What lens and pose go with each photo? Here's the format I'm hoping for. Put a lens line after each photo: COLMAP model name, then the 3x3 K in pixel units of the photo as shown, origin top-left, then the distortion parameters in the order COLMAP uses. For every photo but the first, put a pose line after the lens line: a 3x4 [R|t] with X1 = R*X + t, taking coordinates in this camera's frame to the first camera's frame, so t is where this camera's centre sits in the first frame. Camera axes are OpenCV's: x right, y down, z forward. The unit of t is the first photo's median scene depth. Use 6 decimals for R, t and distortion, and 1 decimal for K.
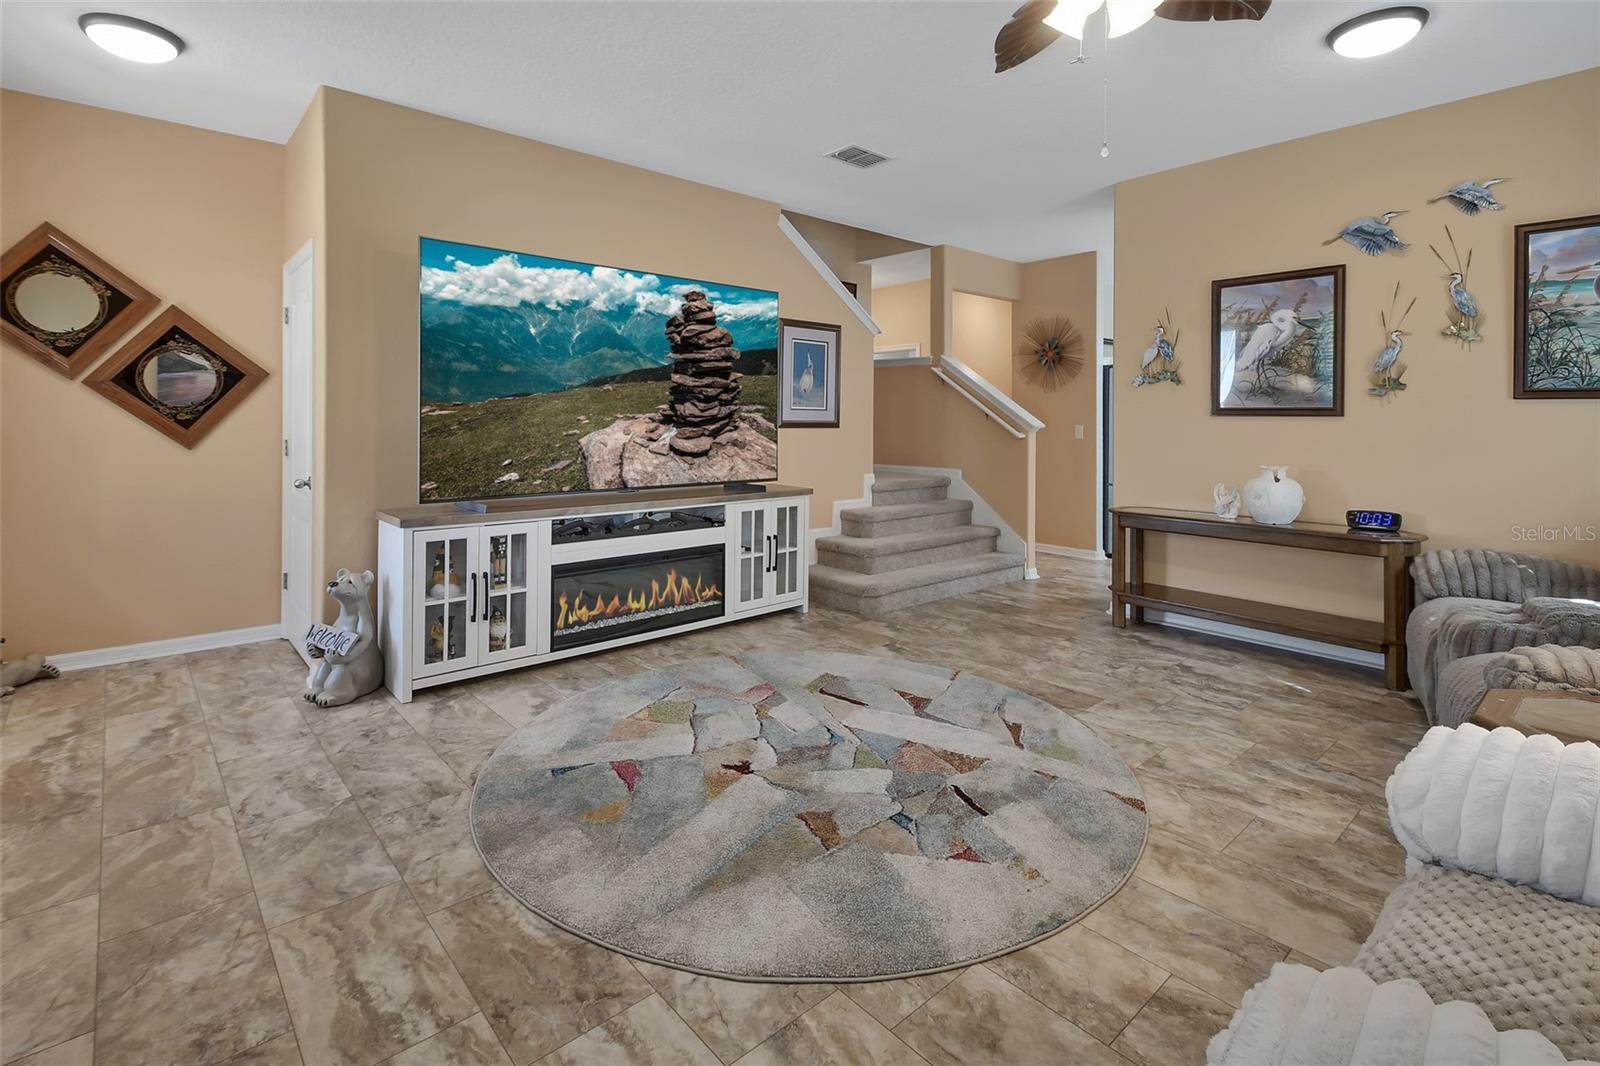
lens RADIAL K [[757.3, 0, 799.0], [0, 757.3, 418.2], [0, 0, 1]] dist [0.015758, -0.006490]
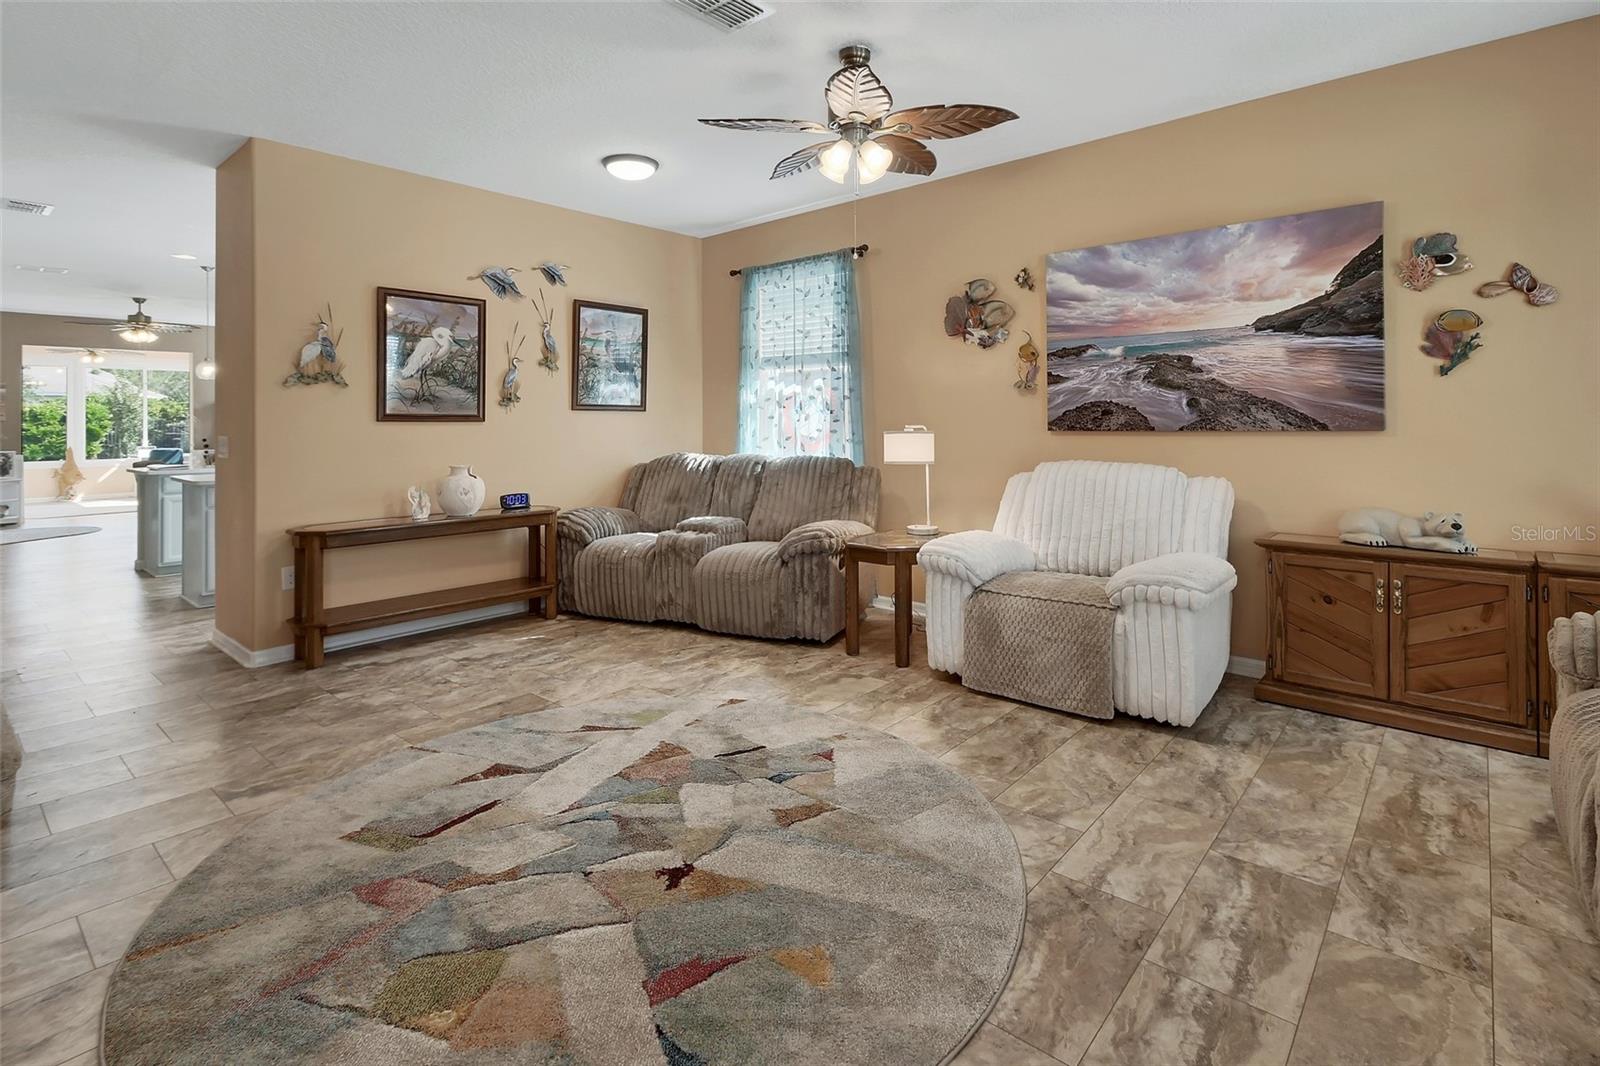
lens RADIAL K [[757.3, 0, 799.0], [0, 757.3, 418.2], [0, 0, 1]] dist [0.015758, -0.006490]
pose [[-0.123291, 0.002426, 0.992368, -0.674613], [0.005916, 0.999981, -0.001709, -0.003305], [-0.992353, 0.005660, -0.123303, 0.754902]]
